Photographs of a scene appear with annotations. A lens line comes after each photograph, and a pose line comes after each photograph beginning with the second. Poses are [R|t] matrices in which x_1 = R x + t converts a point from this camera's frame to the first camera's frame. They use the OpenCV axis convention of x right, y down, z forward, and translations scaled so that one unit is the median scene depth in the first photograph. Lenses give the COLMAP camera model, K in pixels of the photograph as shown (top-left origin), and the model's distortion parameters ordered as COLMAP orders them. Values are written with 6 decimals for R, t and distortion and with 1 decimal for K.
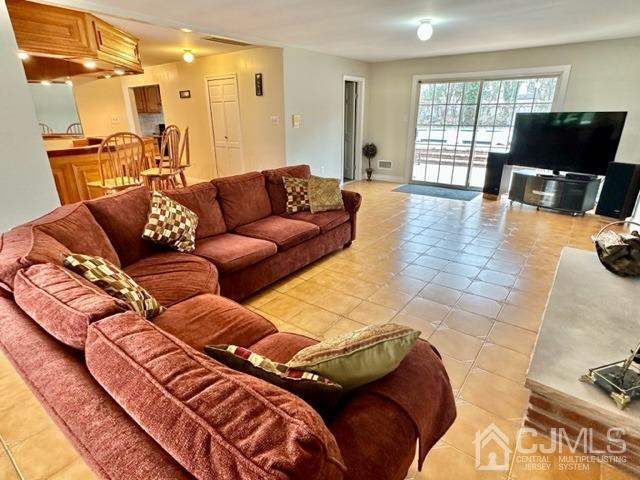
lens RADIAL K [[350.6, 0, 320.0], [0, 350.6, 240.0], [0, 0, 1]] dist [-0.000832, 0.000223]
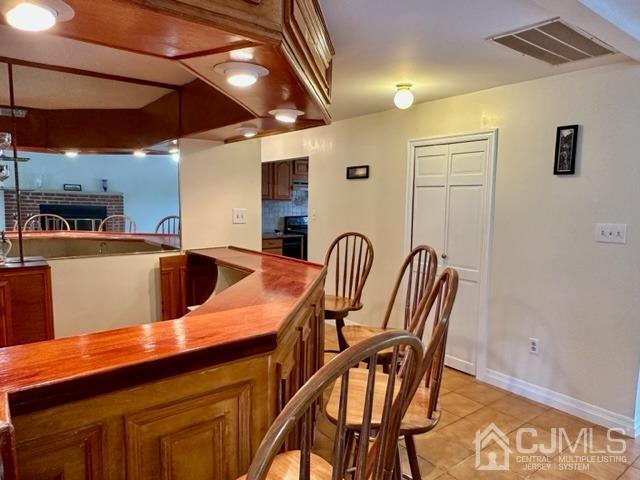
lens RADIAL K [[439.4, 0, 320.0], [0, 439.4, 240.0], [0, 0, 1]] dist [-0.000768, 0.000229]
pose [[0.965924, 0.039983, -0.255718, -0.308417], [-0.101196, 0.967690, -0.230943, -0.176053], [0.238222, 0.248951, 0.938762, 0.434757]]
